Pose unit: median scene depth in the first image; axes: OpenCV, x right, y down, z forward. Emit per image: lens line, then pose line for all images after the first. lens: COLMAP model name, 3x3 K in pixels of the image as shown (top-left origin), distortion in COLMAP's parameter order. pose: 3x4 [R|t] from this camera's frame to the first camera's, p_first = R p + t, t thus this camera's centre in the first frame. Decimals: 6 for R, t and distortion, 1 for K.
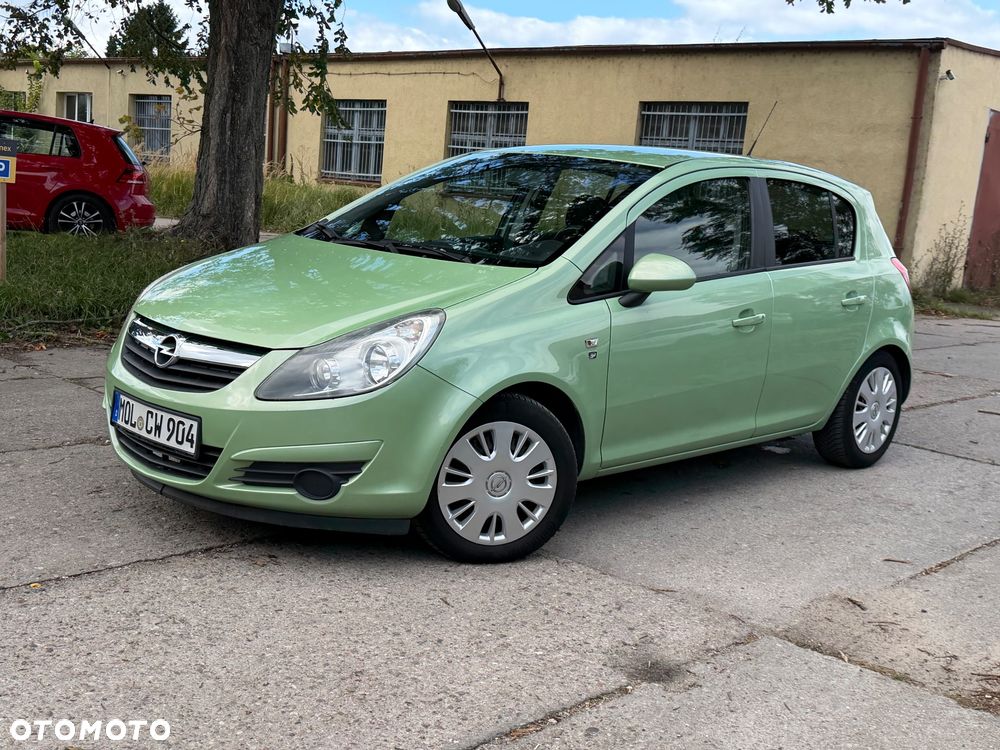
lens RADIAL K [[1205.2, 0, 500.0], [0, 1205.2, 375.0], [0, 0, 1]] dist [0.163559, -0.278142]
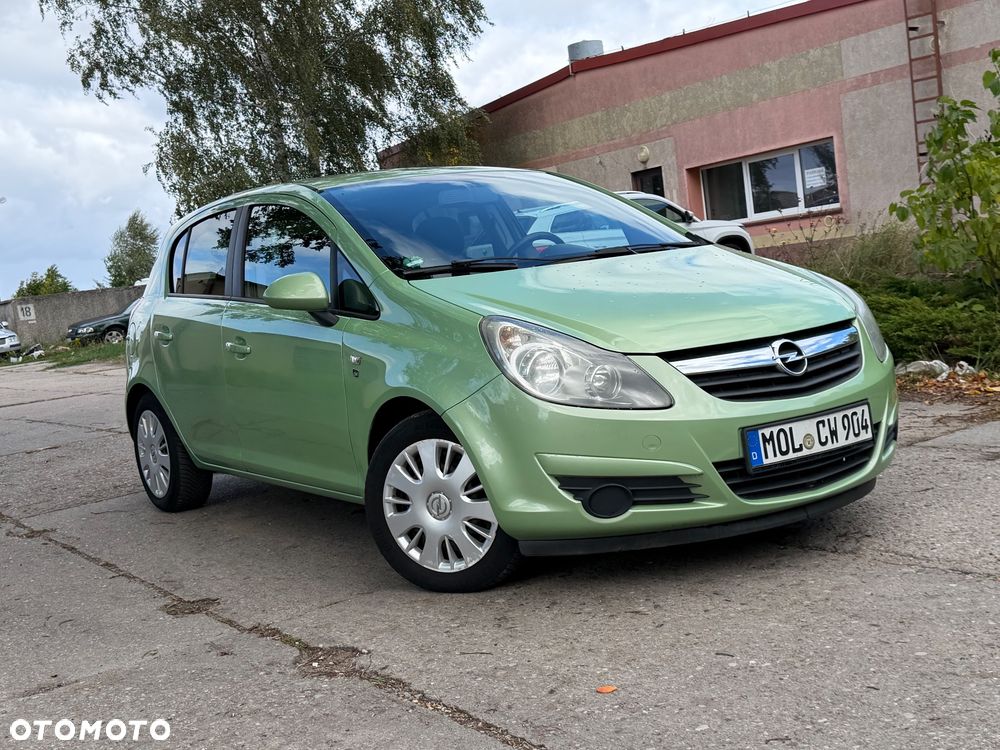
lens RADIAL K [[1298.1, 0, 489.6], [0, 1298.1, 377.7], [0, 0, 1]] dist [0.183970, -0.378585]
pose [[0.184370, -0.194652, 0.963389, -1.235290], [0.294272, 0.946160, 0.134854, -0.199359], [-0.937769, 0.258636, 0.231724, 0.975457]]
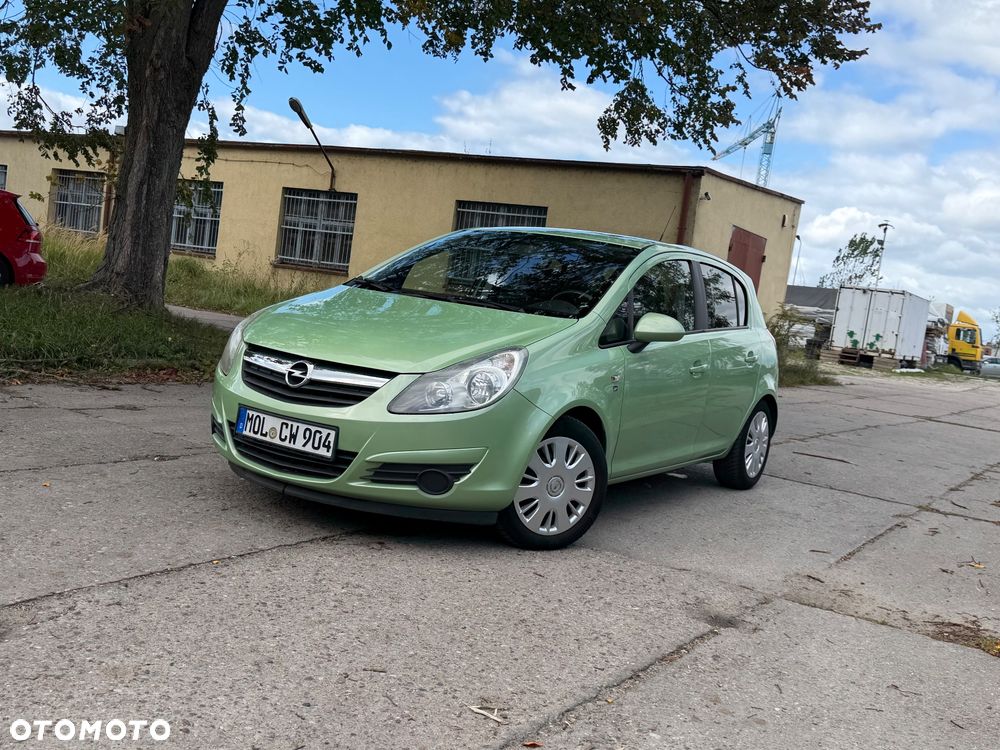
lens RADIAL K [[1061.9, 0, 500.0], [0, 1061.9, 365.6], [0, 0, 1]] dist [0.172718, -0.328019]
pose [[0.976752, 0.031630, 0.212028, -0.298979], [-0.017380, 0.997483, -0.068738, 0.041532], [-0.213669, 0.063454, 0.974843, -0.088624]]
